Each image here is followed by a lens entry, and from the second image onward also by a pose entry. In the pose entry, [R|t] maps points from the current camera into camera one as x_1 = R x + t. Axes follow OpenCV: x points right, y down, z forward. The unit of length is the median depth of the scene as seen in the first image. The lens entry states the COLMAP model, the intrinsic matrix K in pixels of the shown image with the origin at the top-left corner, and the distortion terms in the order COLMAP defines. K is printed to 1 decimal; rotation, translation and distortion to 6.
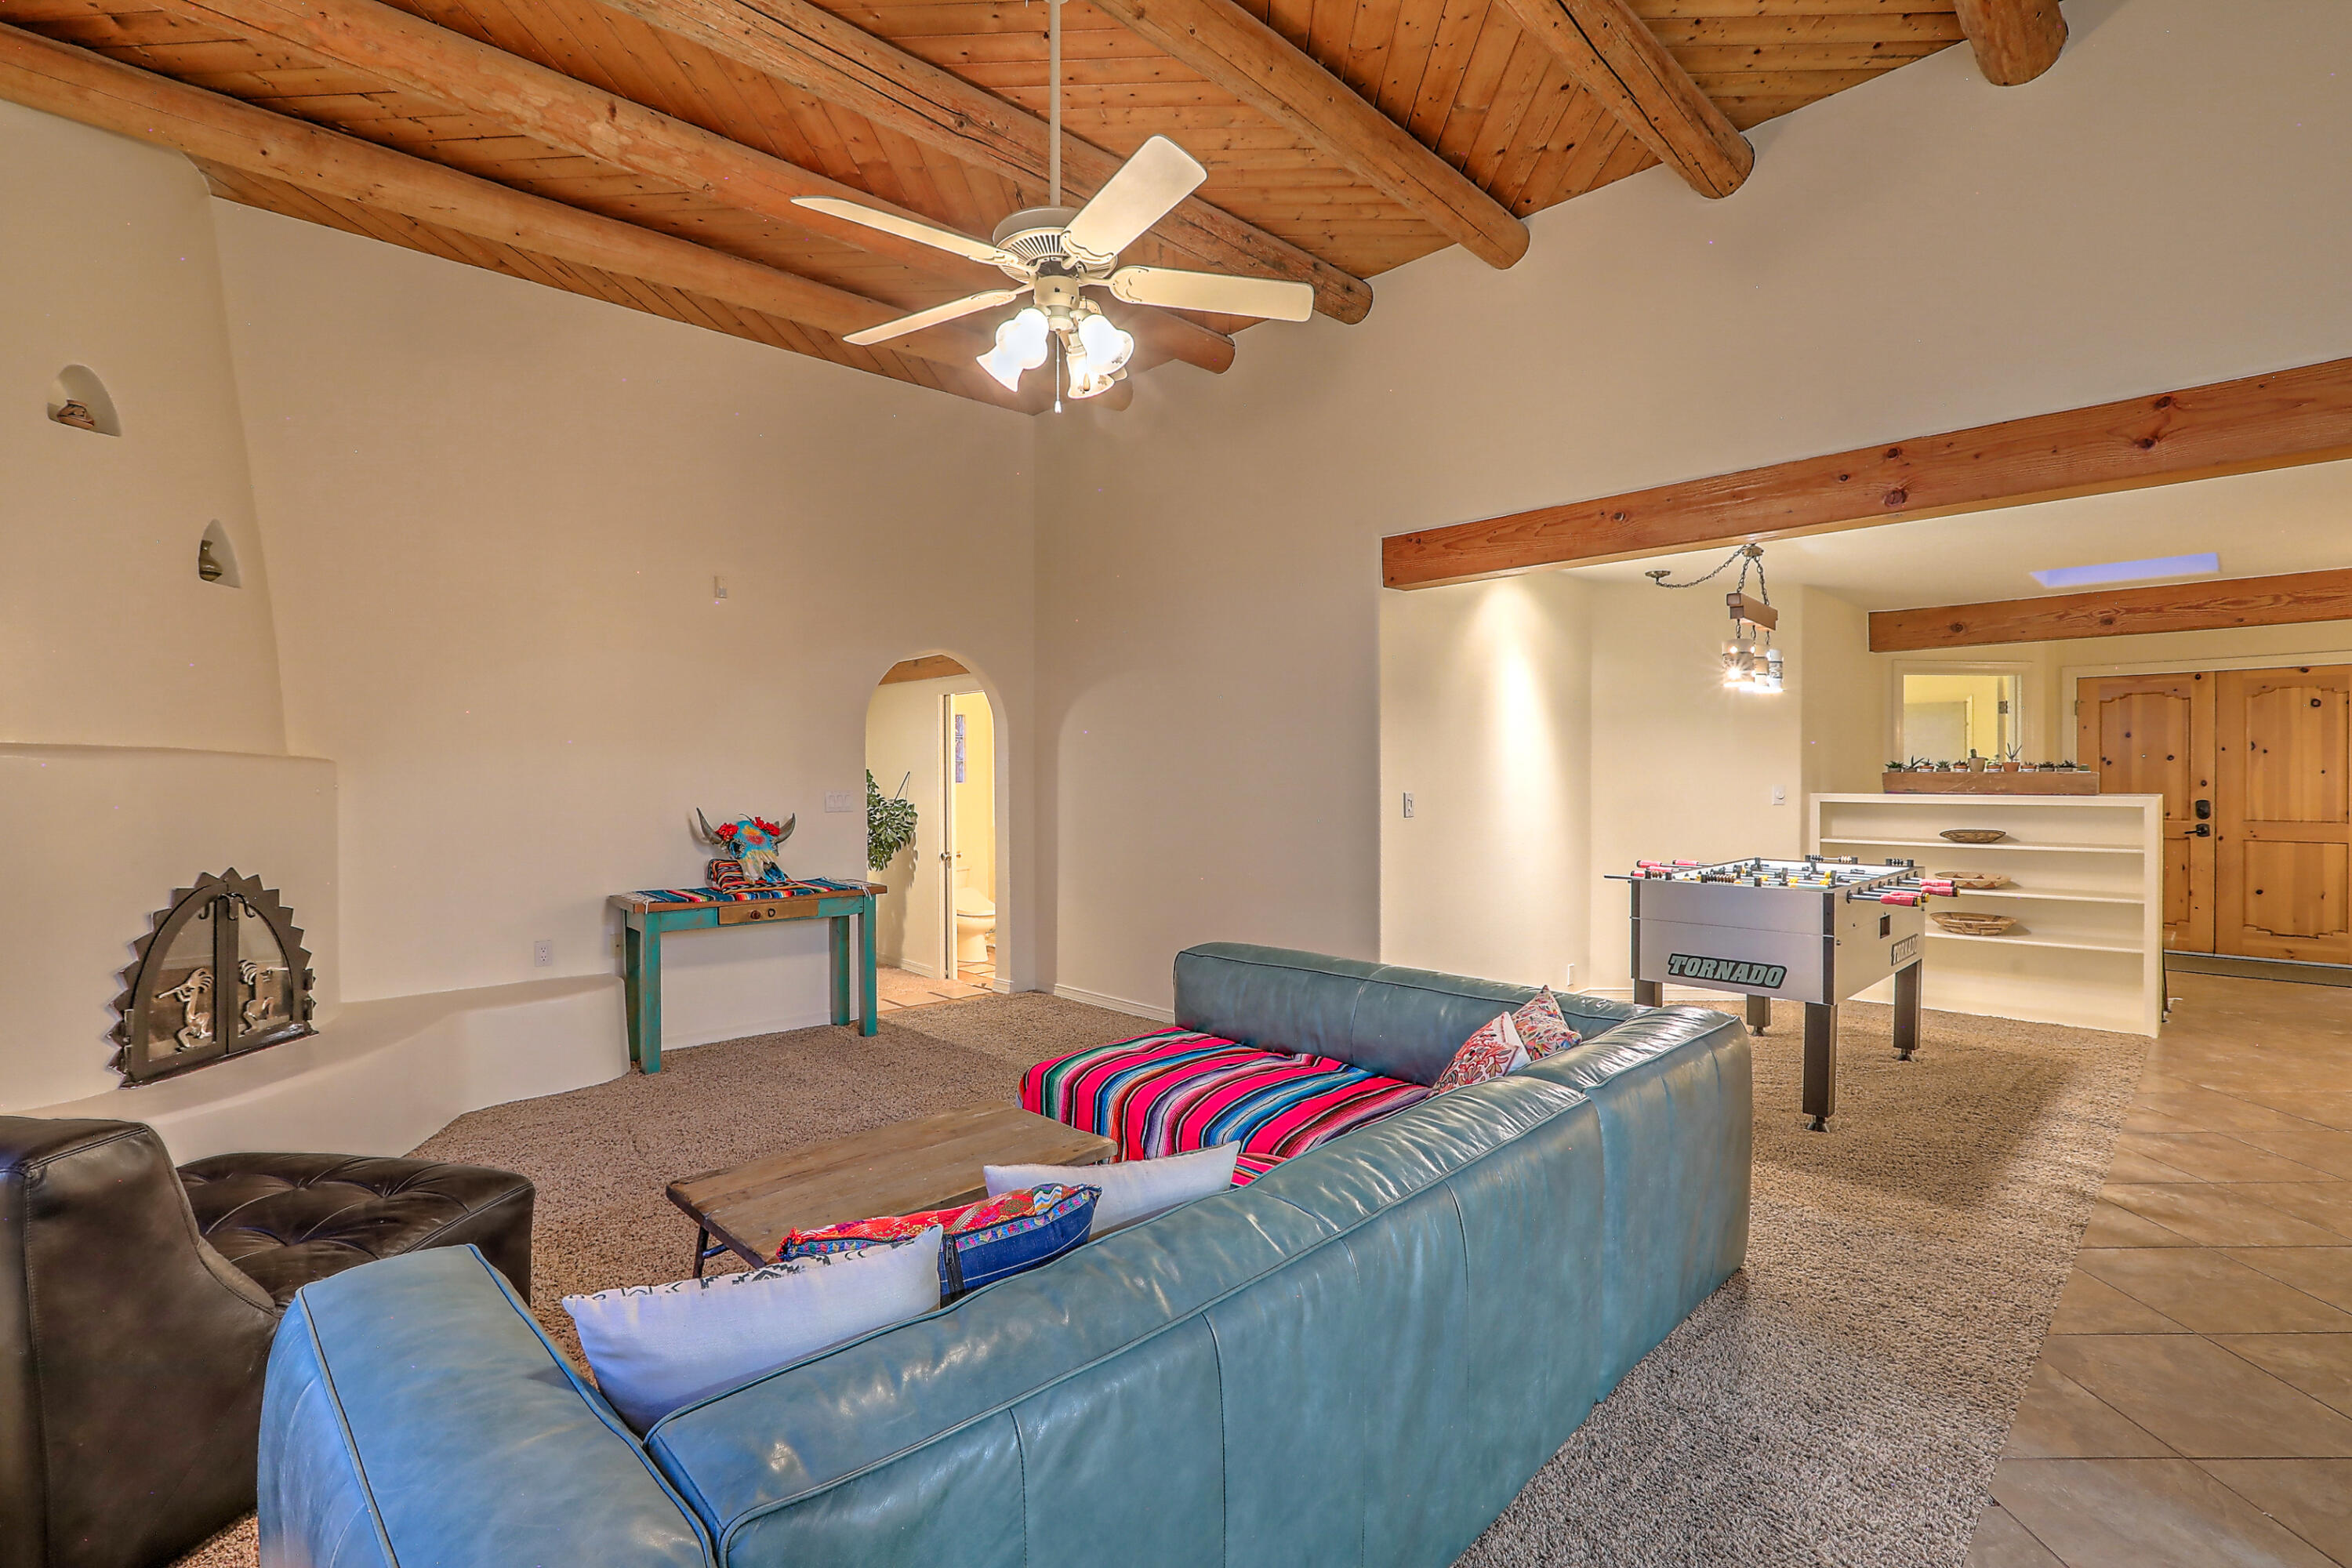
lens RADIAL K [[1069.9, 0, 1176.0], [0, 1069.9, 784.0], [0, 0, 1]] dist [-0.039481, 0.012462]
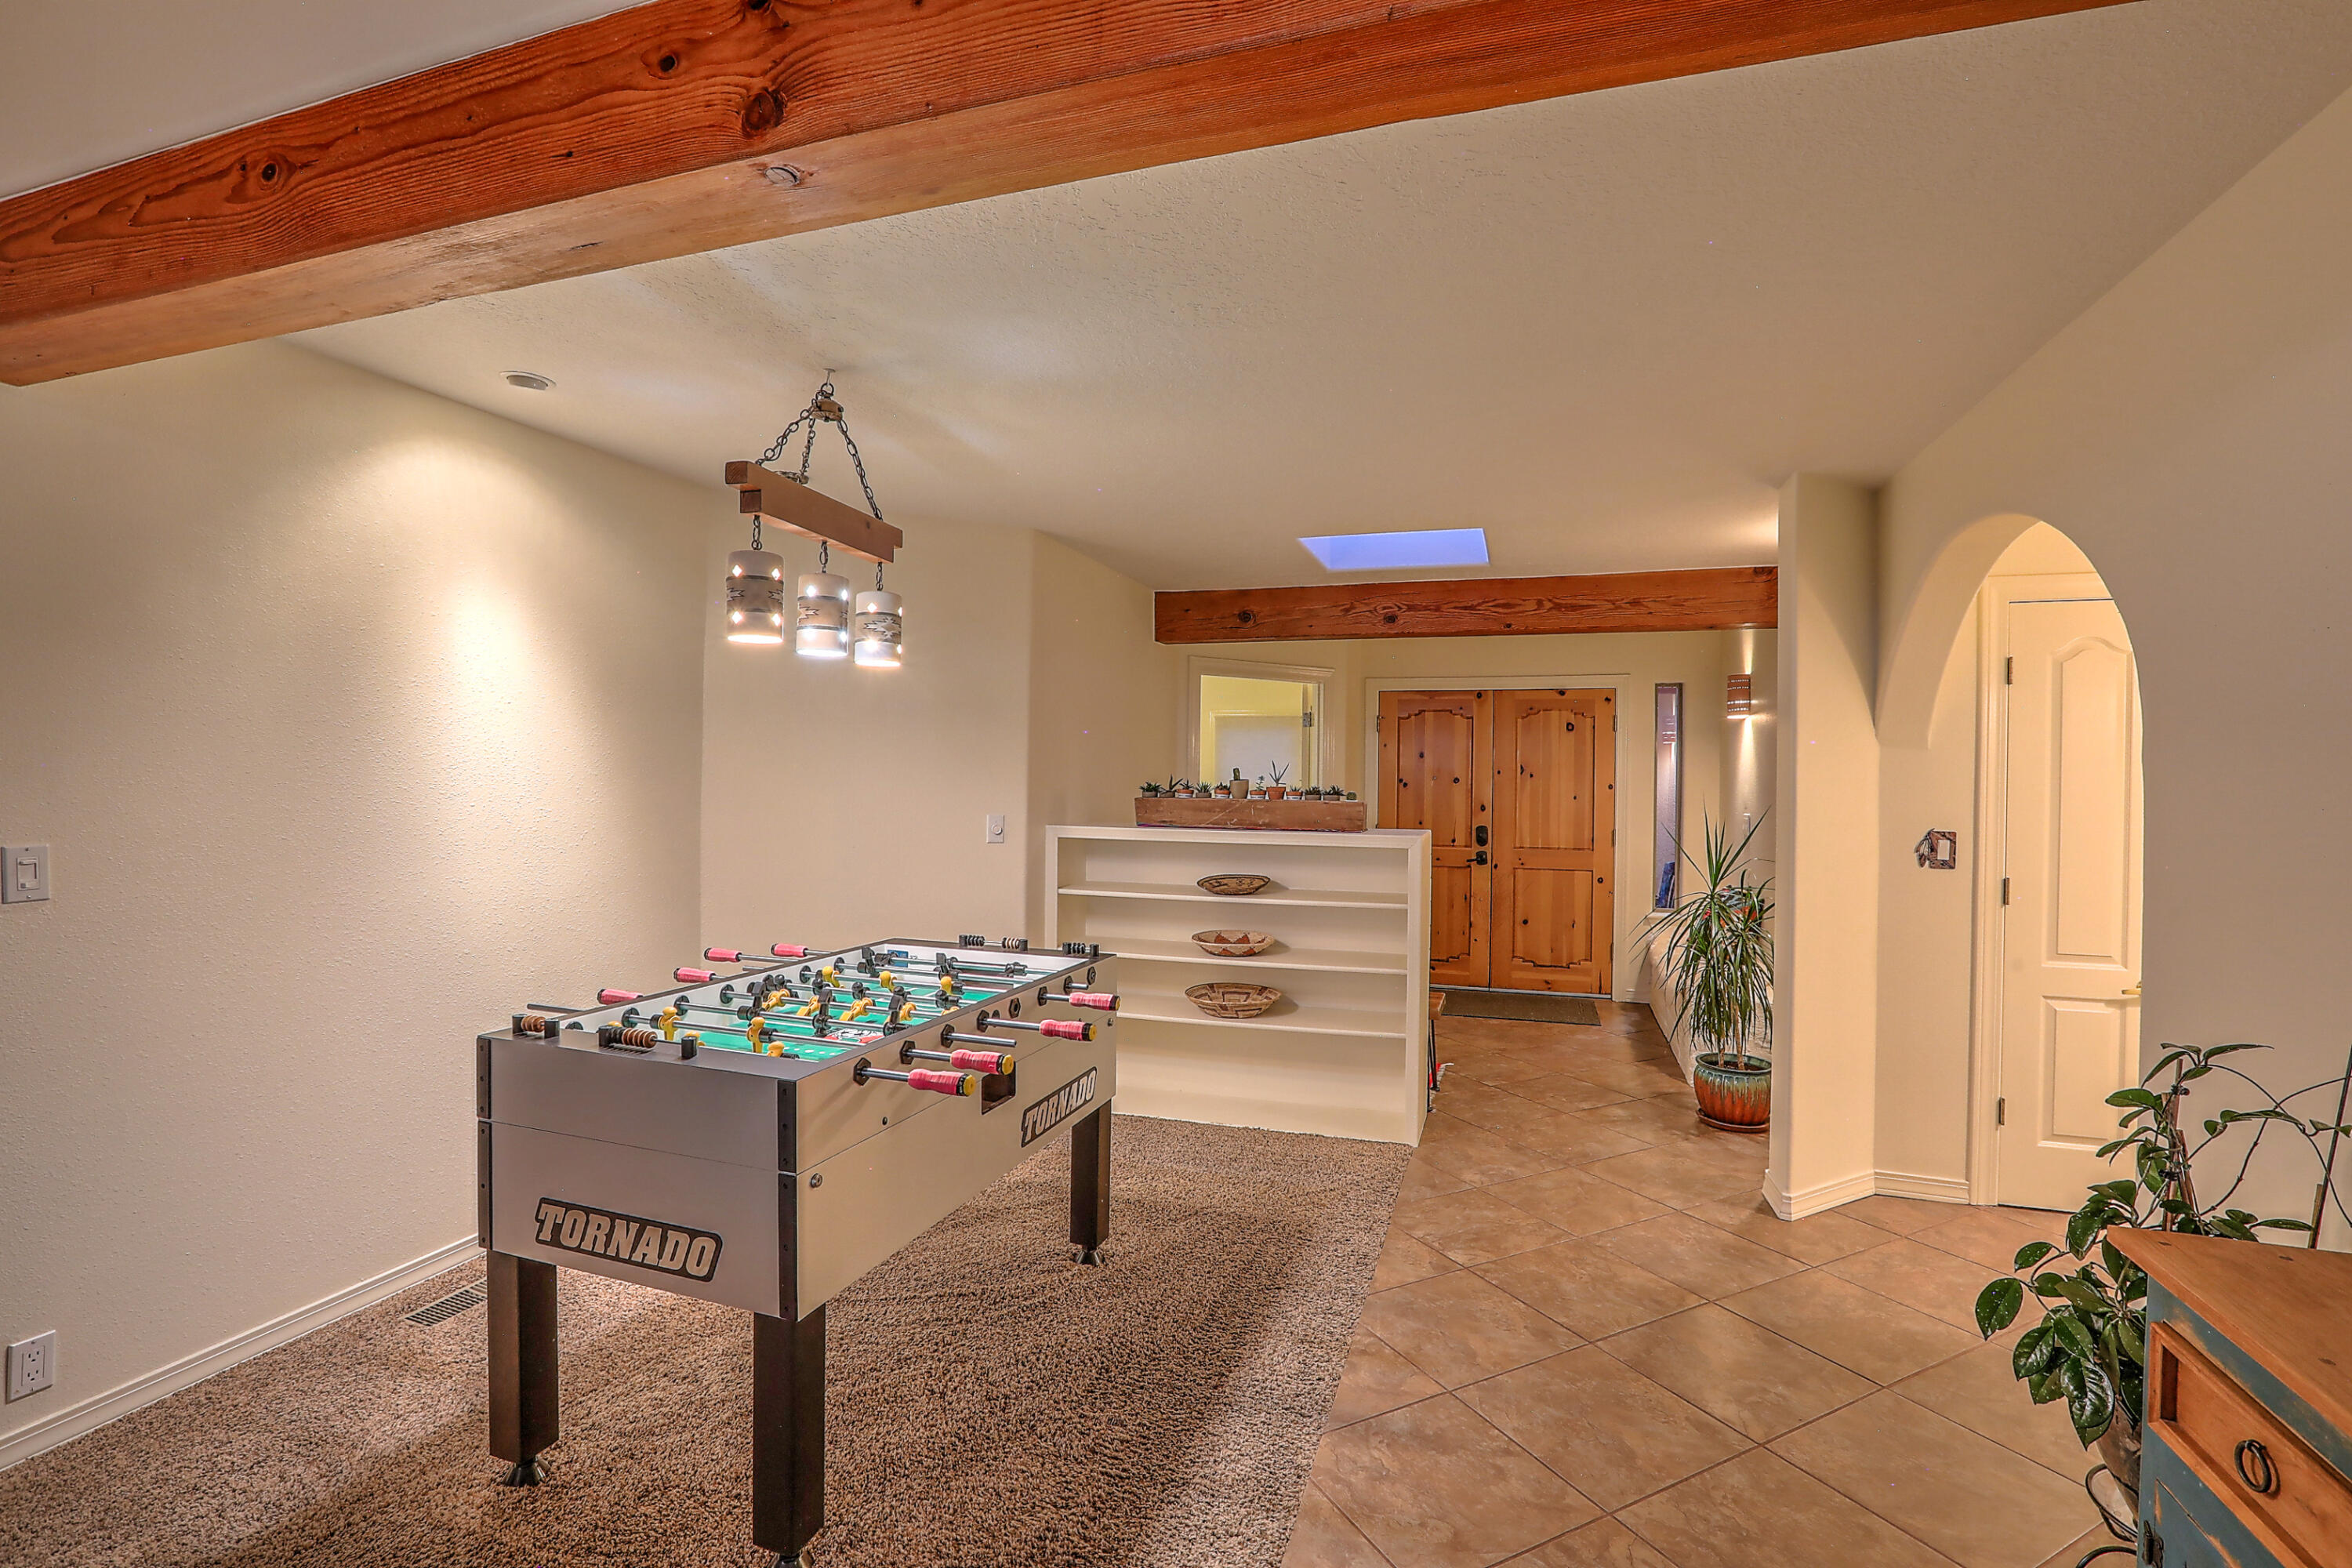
lens RADIAL K [[1076.0, 0, 1183.2], [0, 1076.0, 784.8], [0, 0, 1]] dist [-0.059650, 0.025142]
pose [[0.883861, 0.012553, 0.467582, 0.348846], [-0.011377, 0.999921, -0.005340, -0.016209], [-0.467612, -0.000600, 0.883934, 0.320751]]
